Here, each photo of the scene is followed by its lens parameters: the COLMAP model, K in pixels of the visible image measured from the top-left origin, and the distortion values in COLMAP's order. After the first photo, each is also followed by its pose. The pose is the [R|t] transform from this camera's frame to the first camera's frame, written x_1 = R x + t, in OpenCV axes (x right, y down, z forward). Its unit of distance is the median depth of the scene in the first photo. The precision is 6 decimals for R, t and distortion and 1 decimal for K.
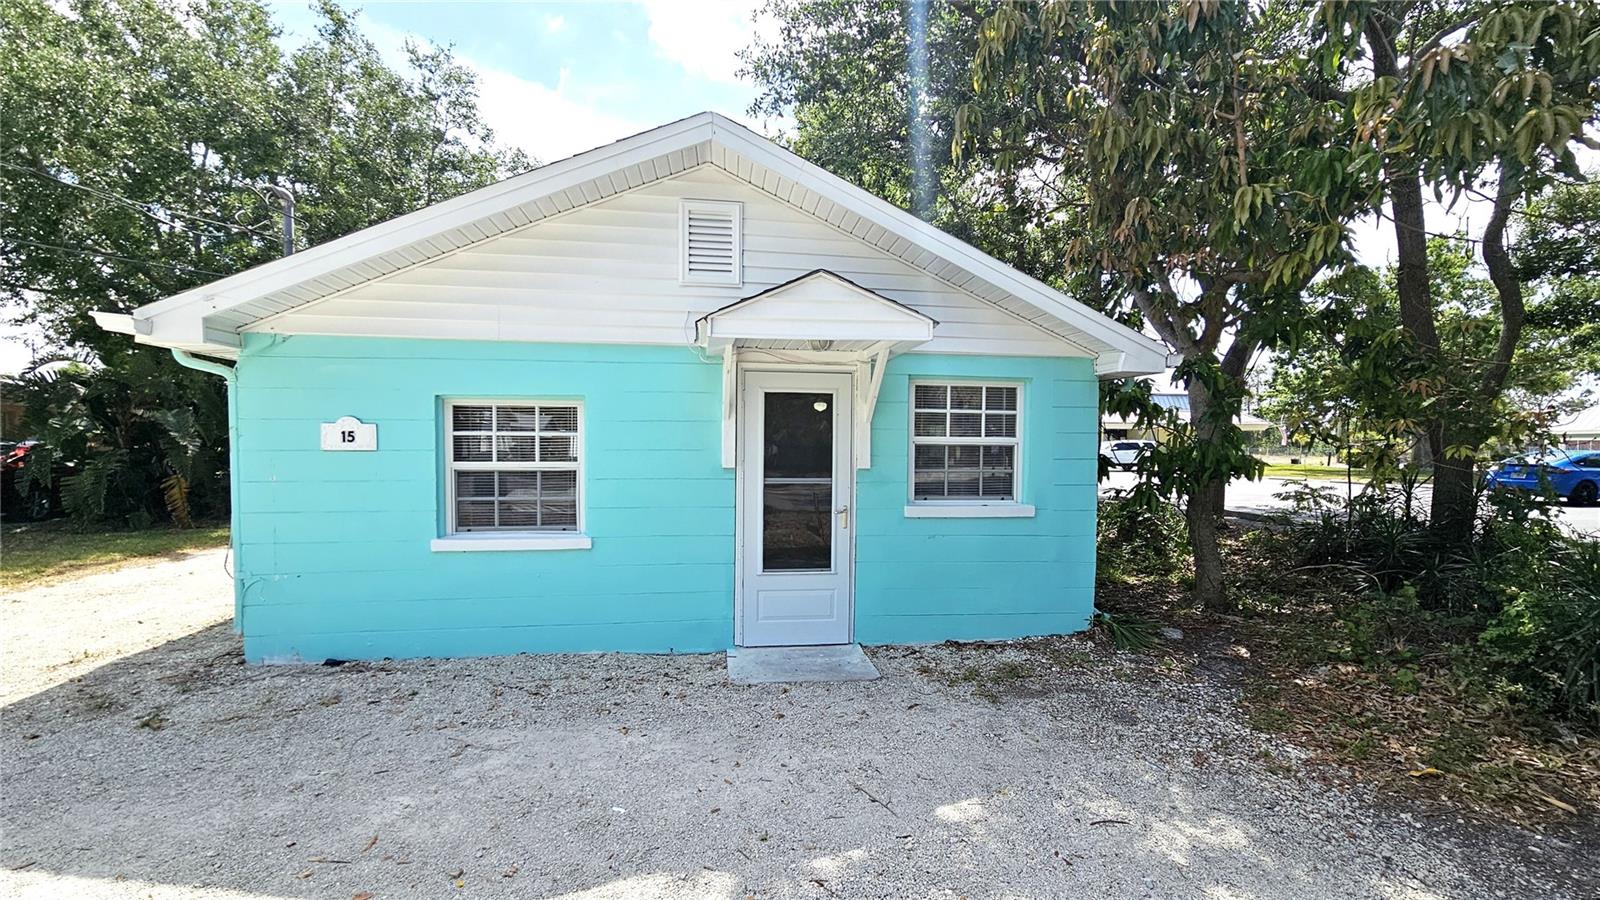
lens RADIAL K [[657.4, 0, 801.5], [0, 657.4, 460.5], [0, 0, 1]] dist [-0.003839, 0.000702]
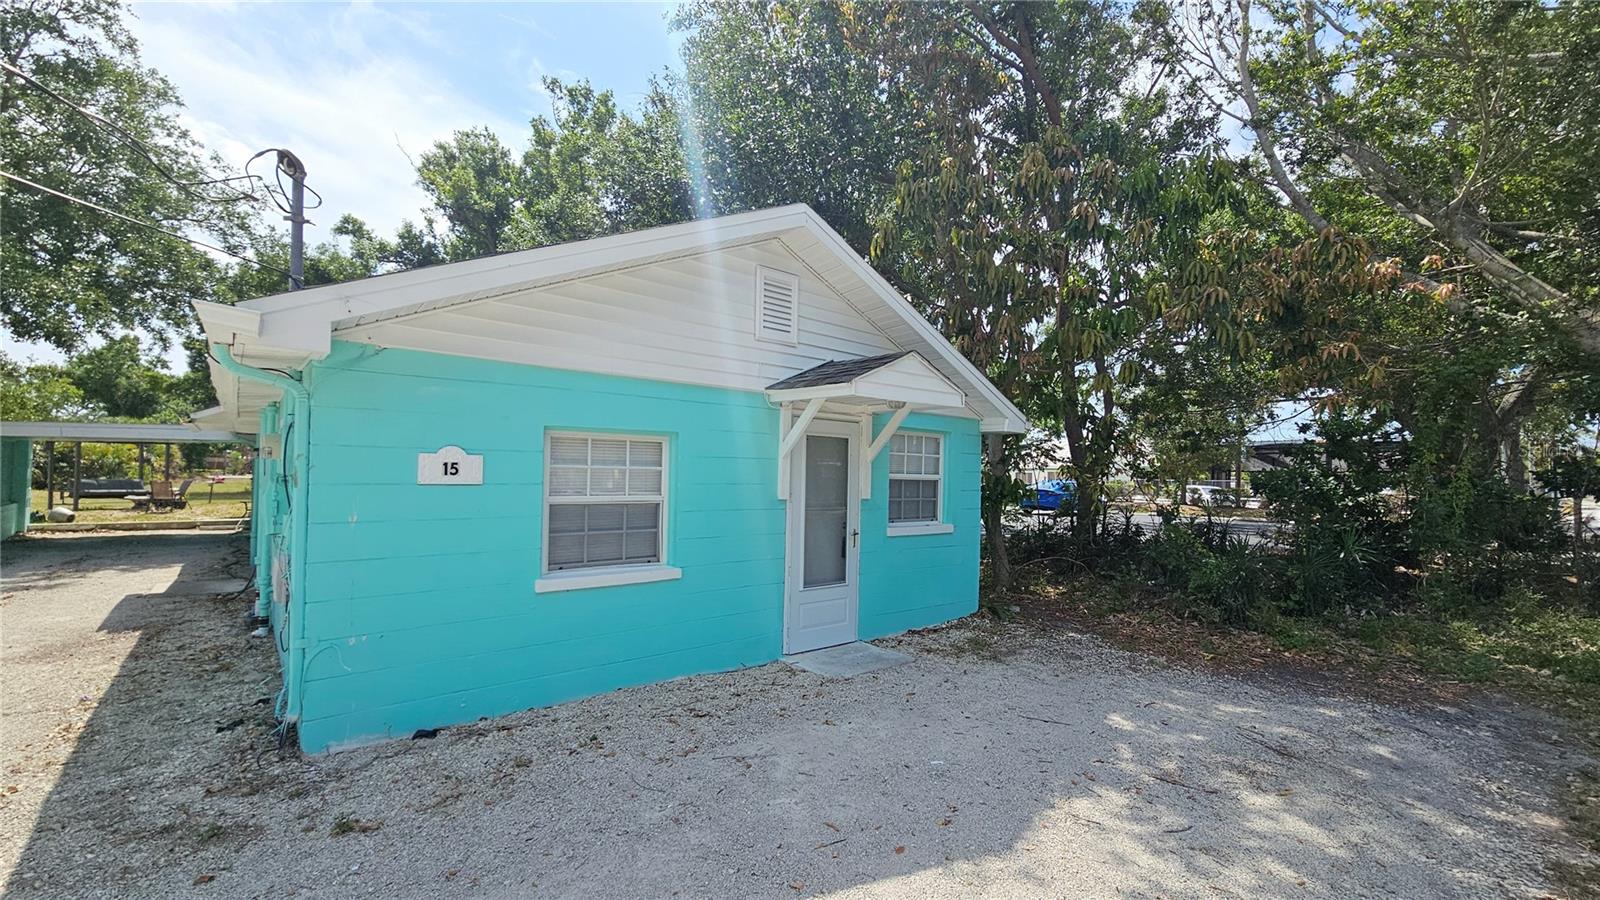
lens RADIAL K [[657.4, 0, 797.7], [0, 657.4, 452.3], [0, 0, 1]] dist [-0.003839, 0.000702]
pose [[0.844446, 0.027319, 0.534944, -0.731768], [-0.000833, 0.998764, -0.049692, -0.014295], [-0.535640, 0.041517, 0.843425, 0.006377]]
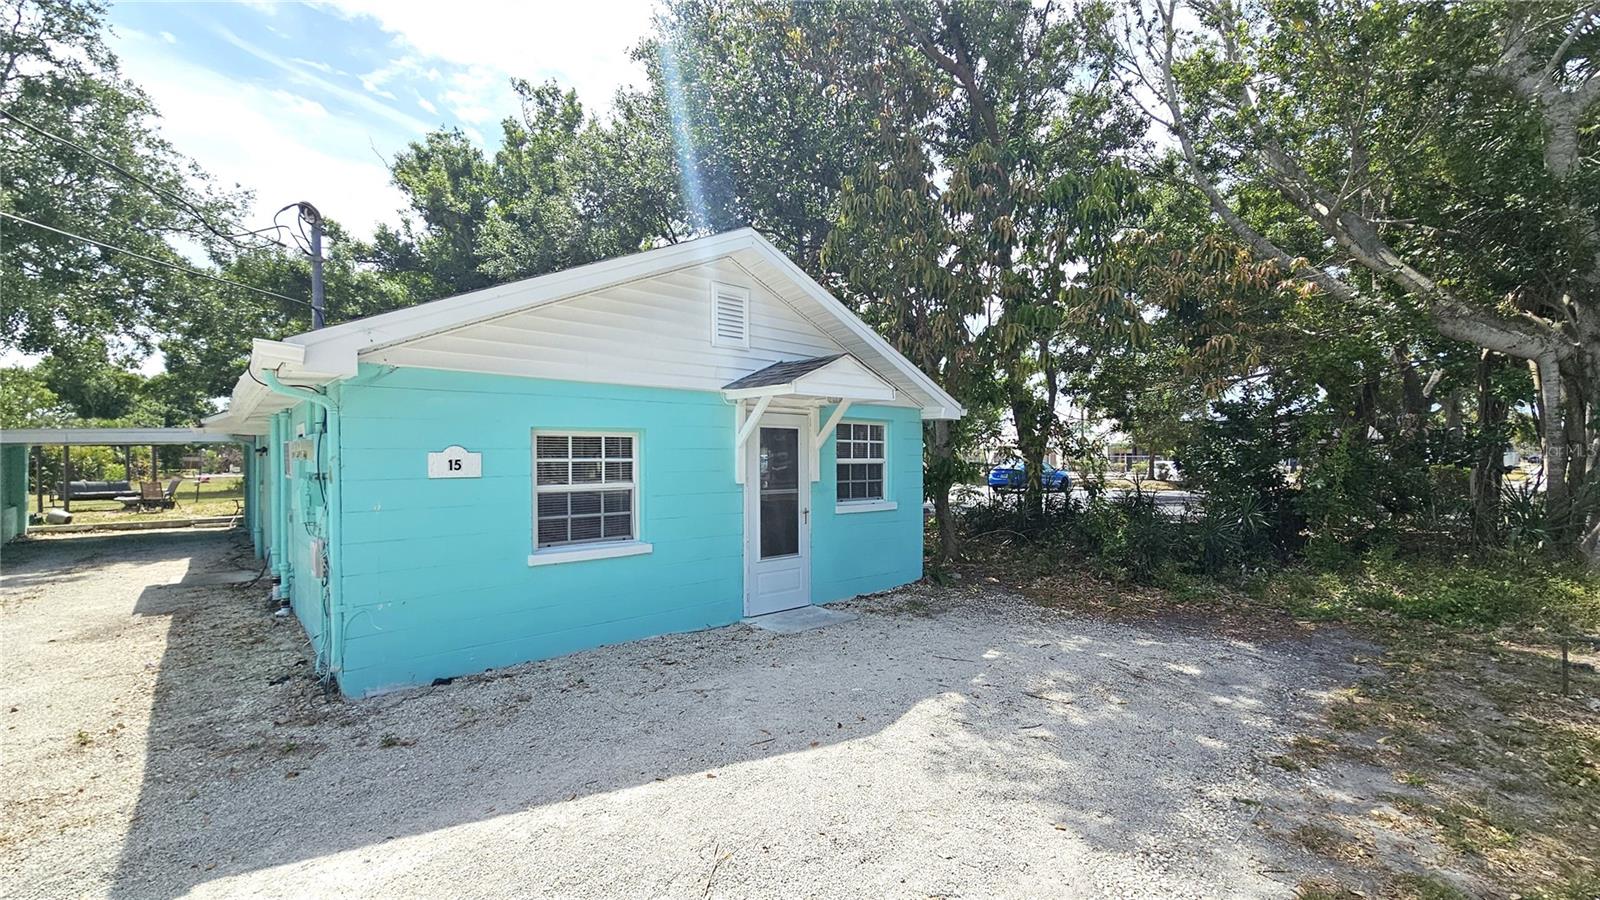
lens RADIAL K [[657.4, 0, 796.1], [0, 657.4, 455.4], [0, 0, 1]] dist [-0.003839, 0.000702]
pose [[0.831939, -0.007630, 0.554815, -0.780274], [0.023772, 0.999478, -0.021900, -0.014154], [-0.554358, 0.031408, 0.831685, -0.182900]]
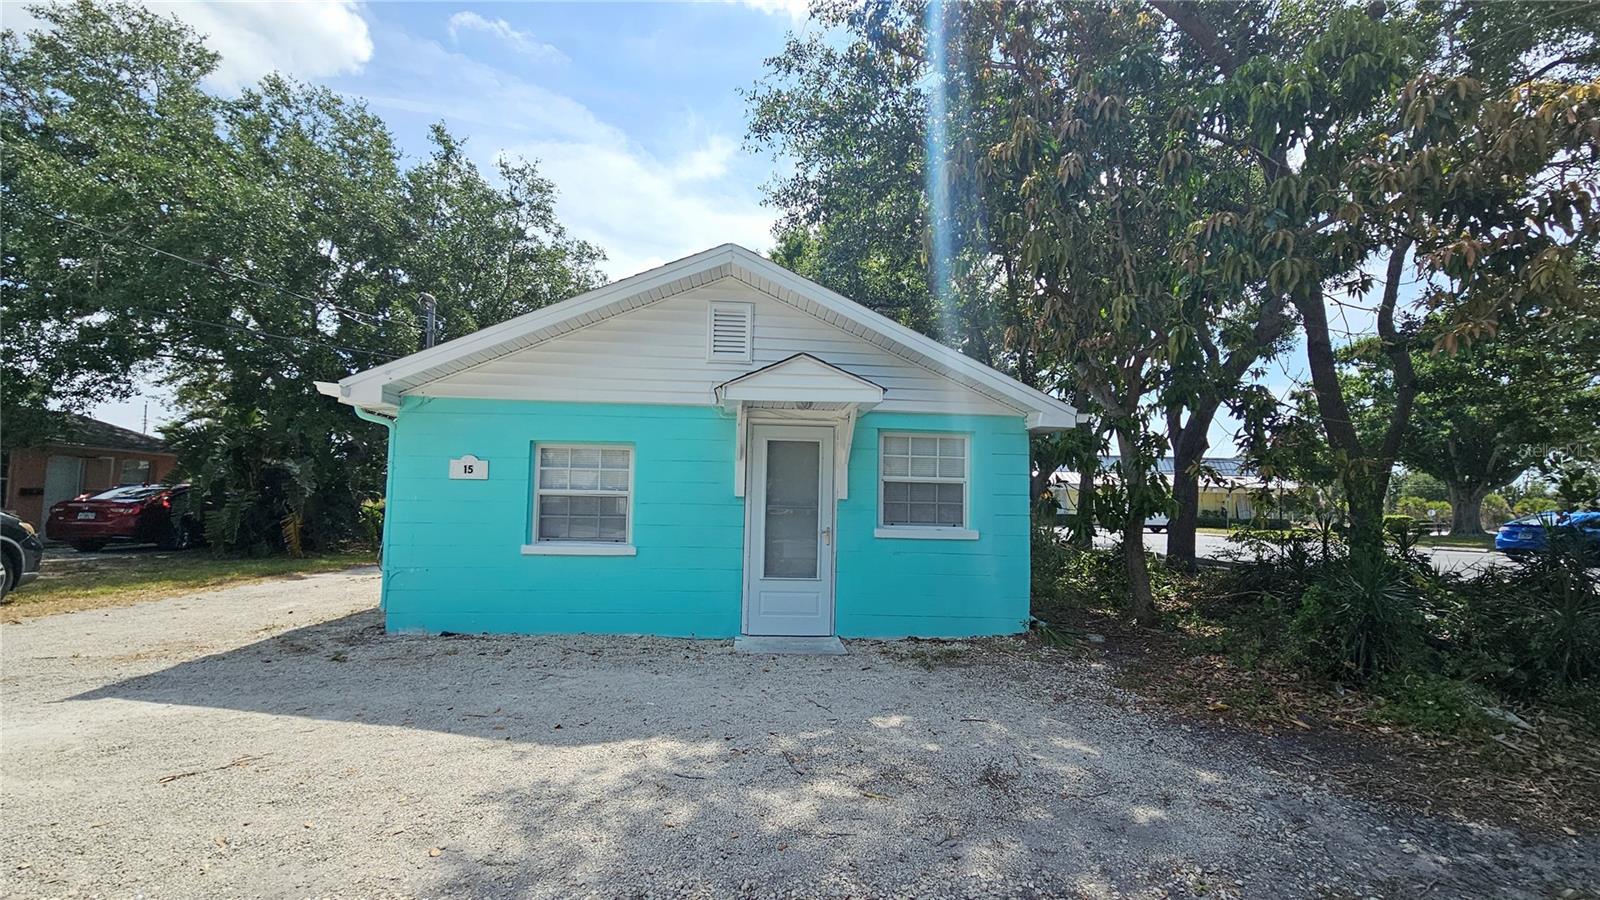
lens RADIAL K [[657.4, 0, 799.7], [0, 657.4, 452.7], [0, 0, 1]] dist [-0.003839, 0.000702]
pose [[0.998022, 0.006968, -0.062483, 0.095938], [-0.013594, 0.994245, -0.106267, 0.064687], [0.061383, 0.106906, 0.992373, -0.333271]]
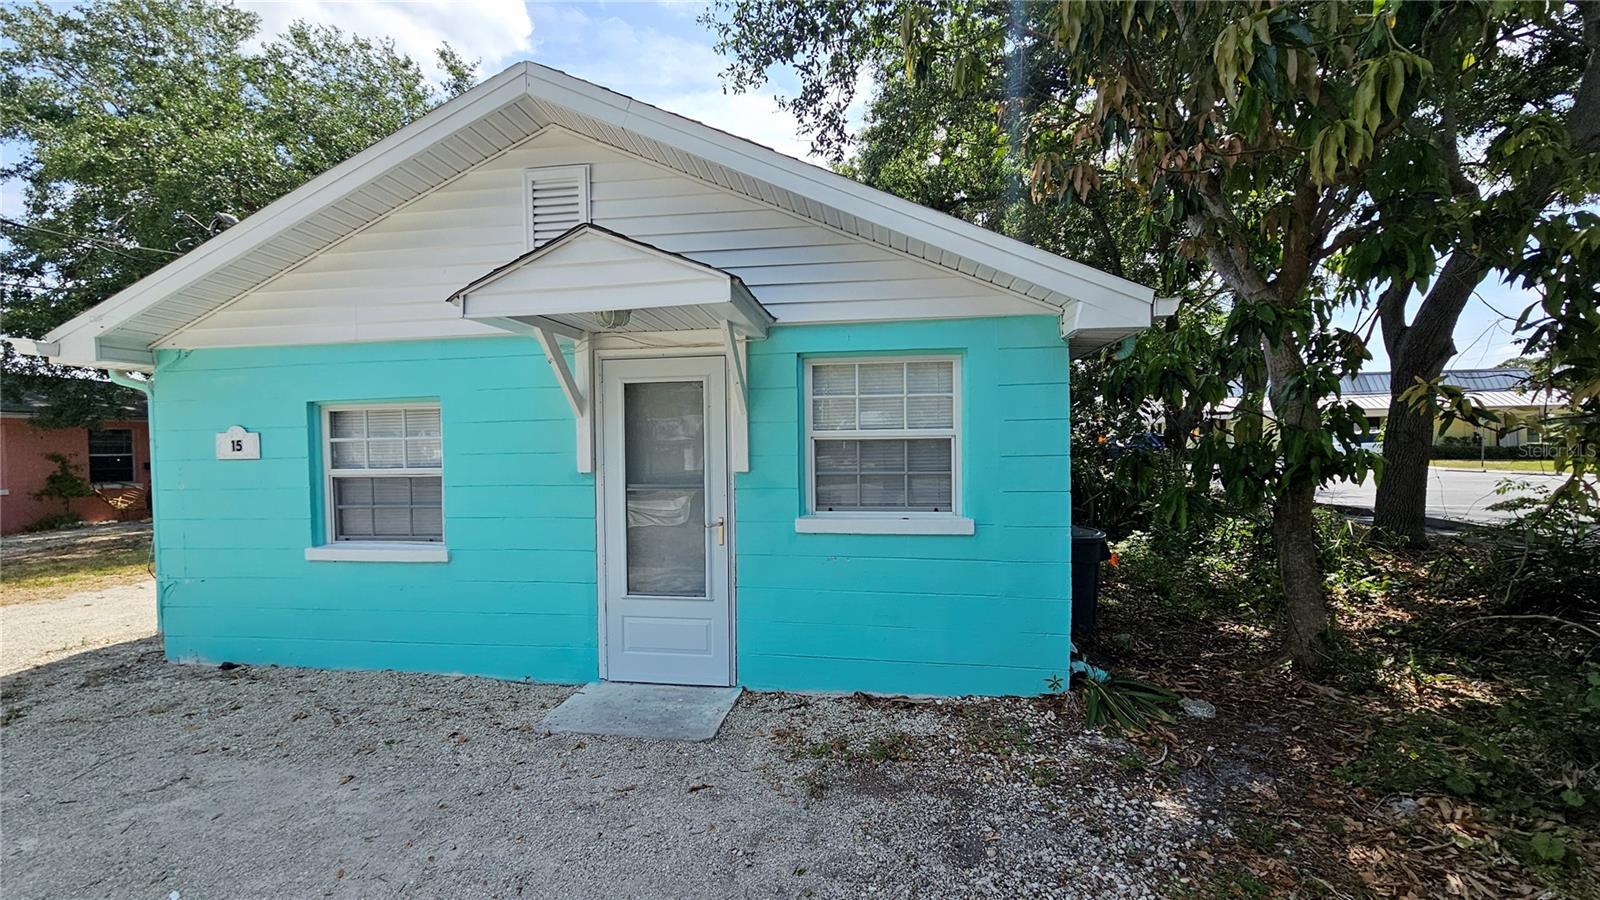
lens RADIAL K [[657.4, 0, 800.5], [0, 657.4, 454.9], [0, 0, 1]] dist [-0.003839, 0.000702]
pose [[0.957877, -0.017260, -0.286659, 0.420329], [0.014188, 0.999818, -0.012791, 0.003492], [0.286827, 0.008185, 0.957947, 0.259597]]
